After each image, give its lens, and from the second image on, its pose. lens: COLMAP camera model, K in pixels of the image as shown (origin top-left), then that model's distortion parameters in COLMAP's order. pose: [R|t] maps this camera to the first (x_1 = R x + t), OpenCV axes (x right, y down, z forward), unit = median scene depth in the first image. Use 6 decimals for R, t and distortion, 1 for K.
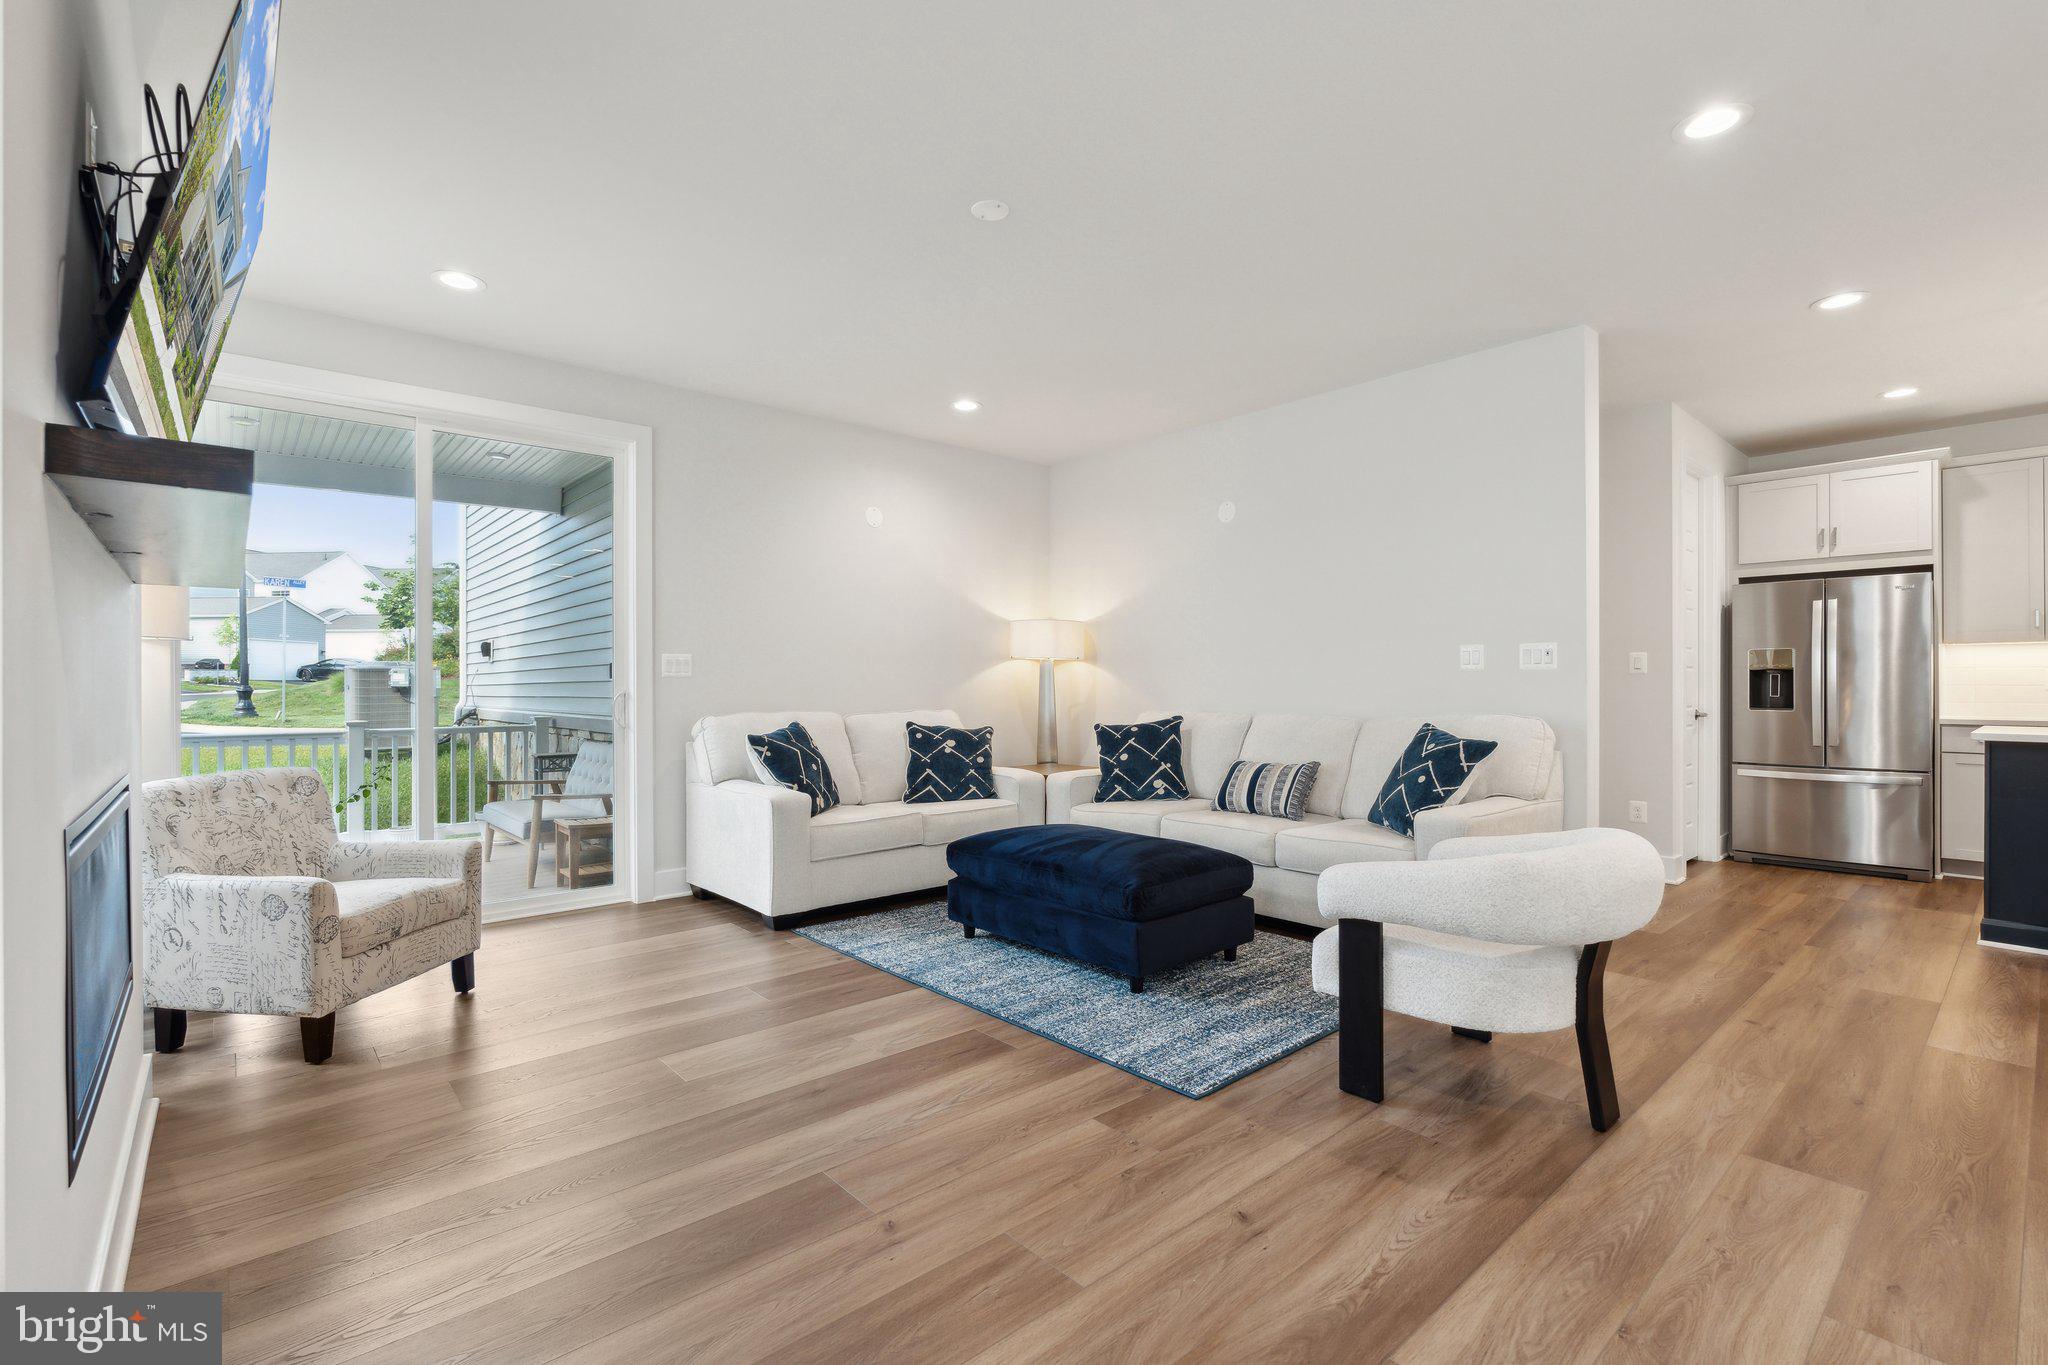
lens RADIAL K [[914.6, 0, 1027.1], [0, 914.6, 673.1], [0, 0, 1]] dist [-0.004897, 0.000783]
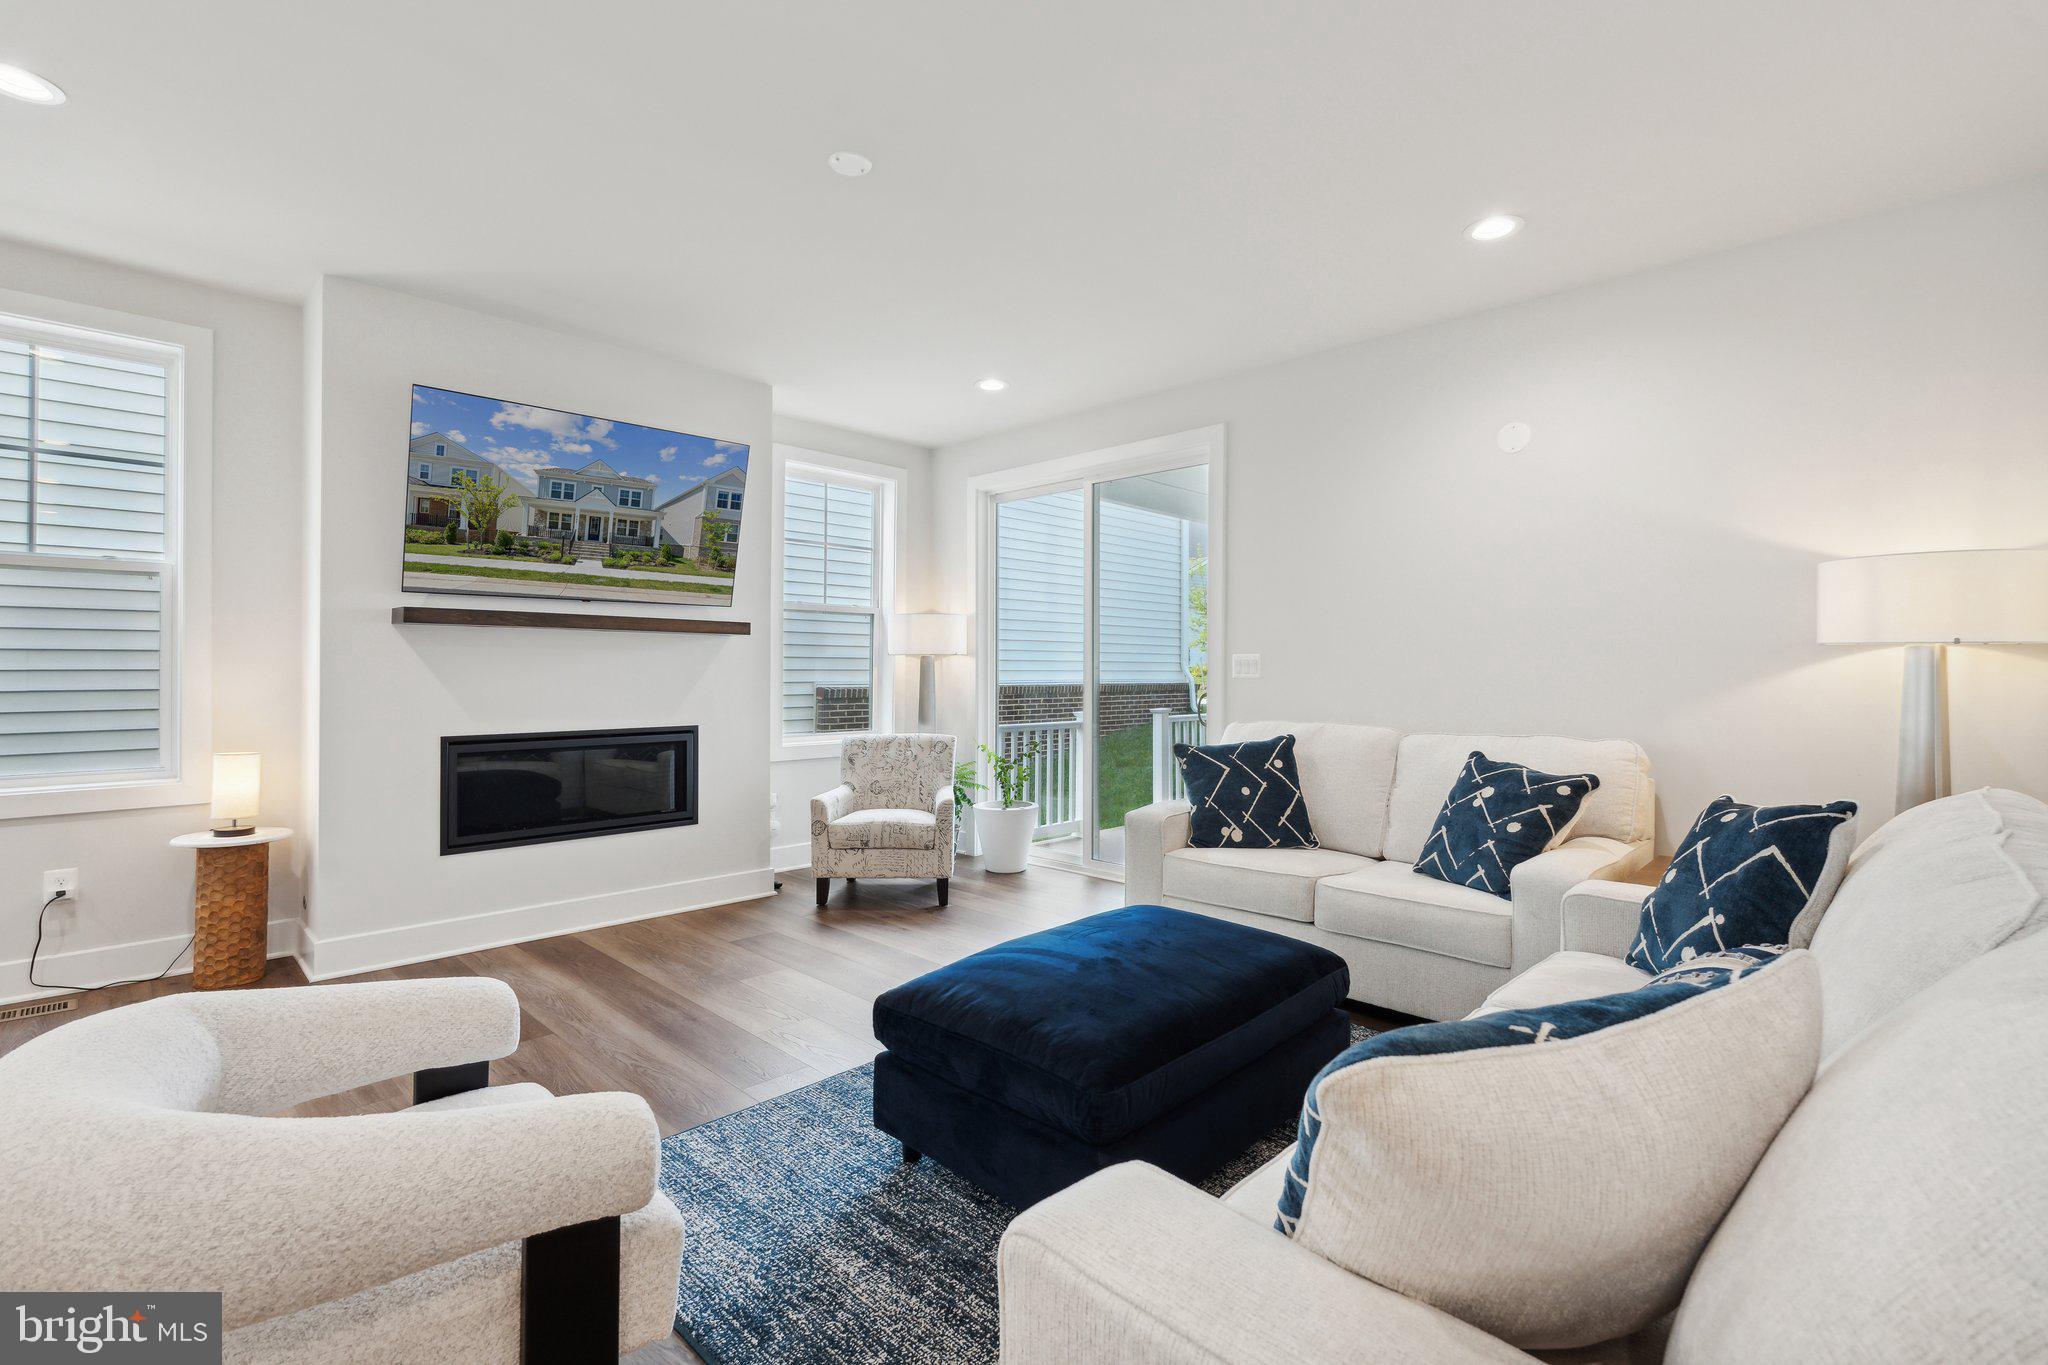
lens RADIAL K [[914.6, 0, 1034.4], [0, 914.6, 680.5], [0, 0, 1]] dist [-0.004897, 0.000783]
pose [[0.082194, 0.020003, -0.996416, 0.636754], [0.010684, 0.999723, 0.020951, -0.019027], [0.996559, -0.012368, 0.081958, 0.823105]]
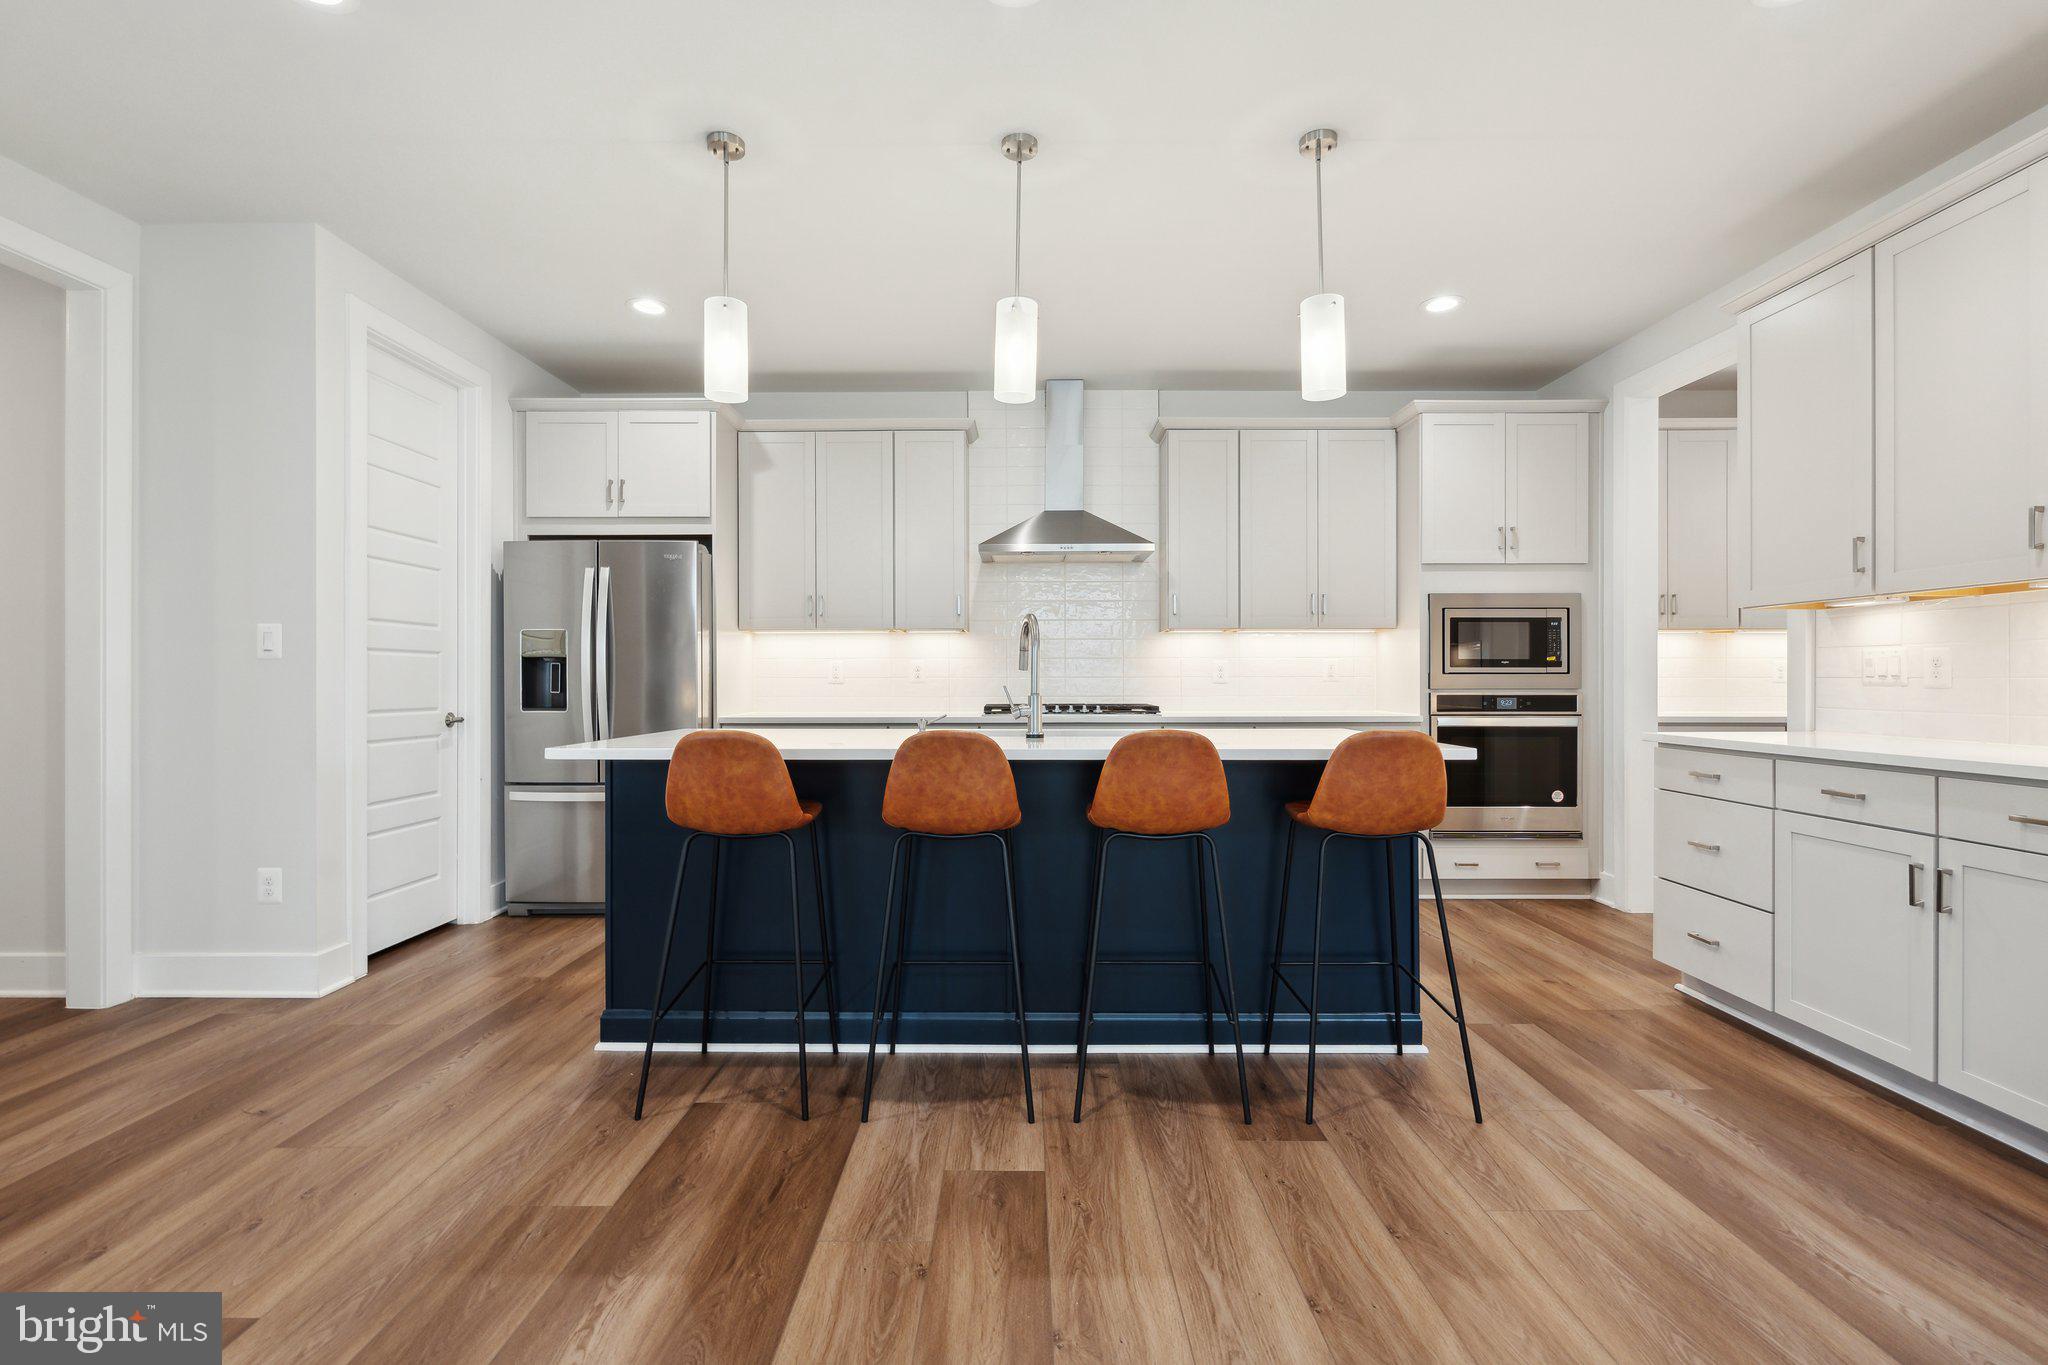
lens RADIAL K [[914.6, 0, 1023.1], [0, 914.6, 675.6], [0, 0, 1]] dist [-0.004897, 0.000783]
pose [[0.660447, 0.004477, 0.750859, 0.701989], [-0.010873, 0.999934, 0.003601, 0.005694], [-0.750794, -0.010542, 0.660452, 0.284055]]
